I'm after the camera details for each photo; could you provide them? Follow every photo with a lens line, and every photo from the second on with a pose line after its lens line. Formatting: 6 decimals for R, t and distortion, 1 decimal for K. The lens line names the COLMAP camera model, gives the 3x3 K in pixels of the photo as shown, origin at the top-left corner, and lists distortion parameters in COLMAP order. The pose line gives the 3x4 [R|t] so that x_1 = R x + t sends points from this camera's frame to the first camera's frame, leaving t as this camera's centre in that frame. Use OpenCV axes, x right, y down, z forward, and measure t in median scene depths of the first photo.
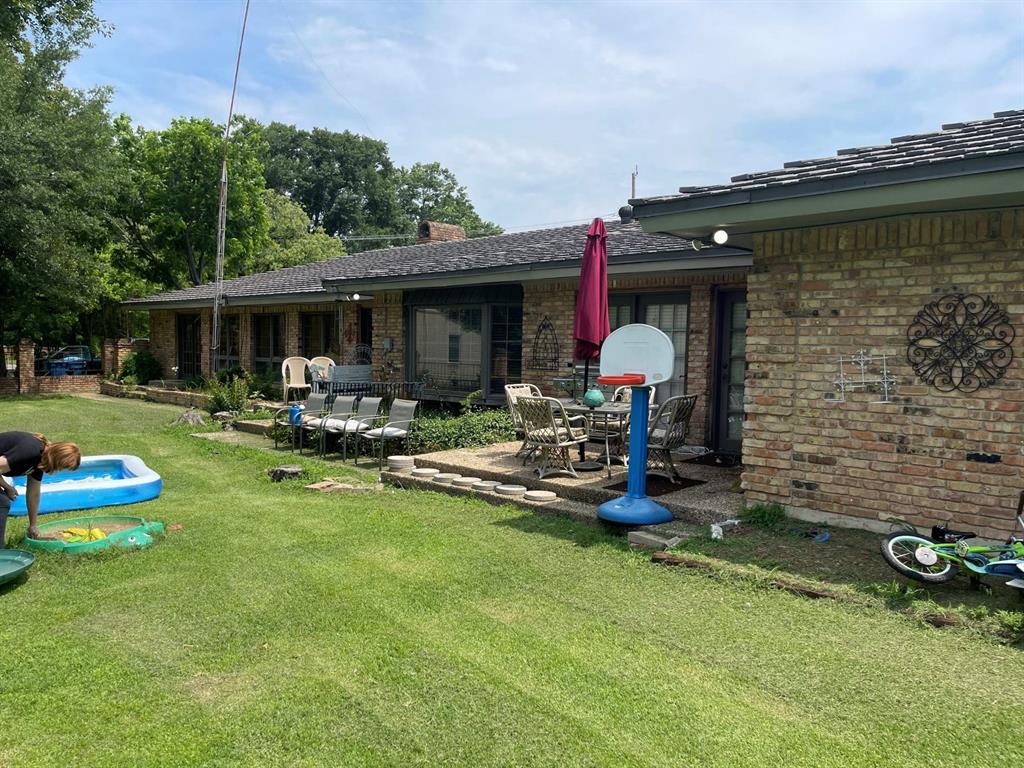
lens RADIAL K [[752.2, 0, 508.7], [0, 752.2, 379.6], [0, 0, 1]] dist [0.056289, -0.072590]
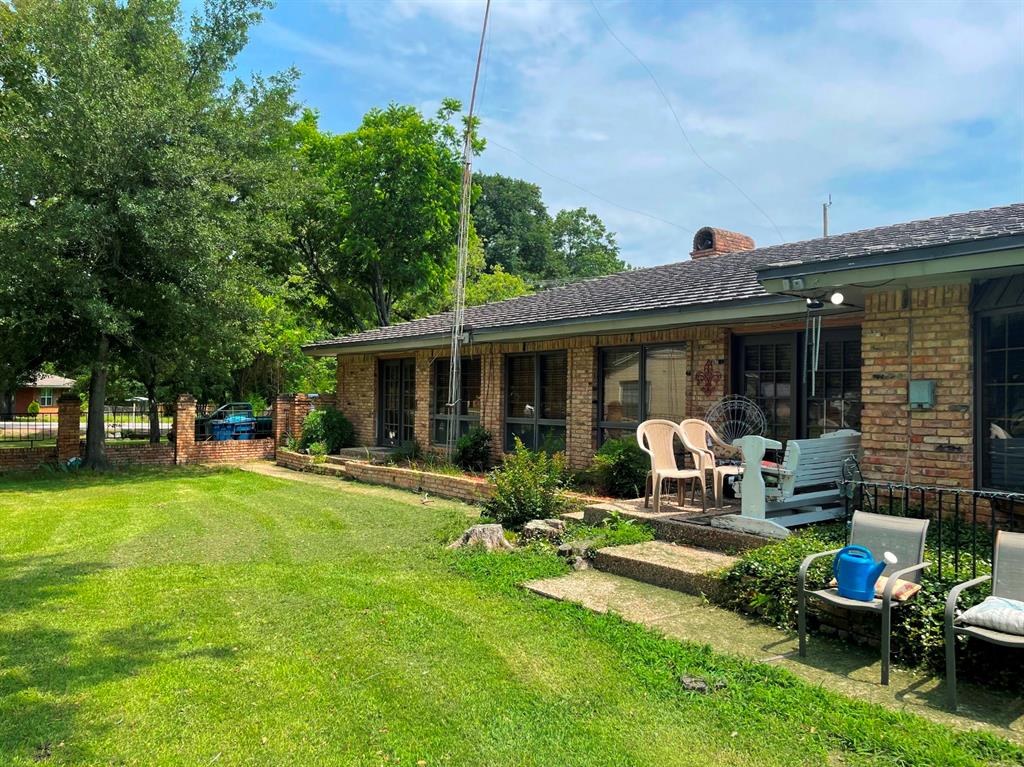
lens RADIAL K [[752.2, 0, 530.7], [0, 752.2, 384.9], [0, 0, 1]] dist [0.056289, -0.072590]
pose [[0.992254, -0.007525, -0.123996, -0.413463], [-0.000682, 0.997819, -0.066011, -0.025750], [0.124222, 0.065585, 0.990085, 0.602580]]
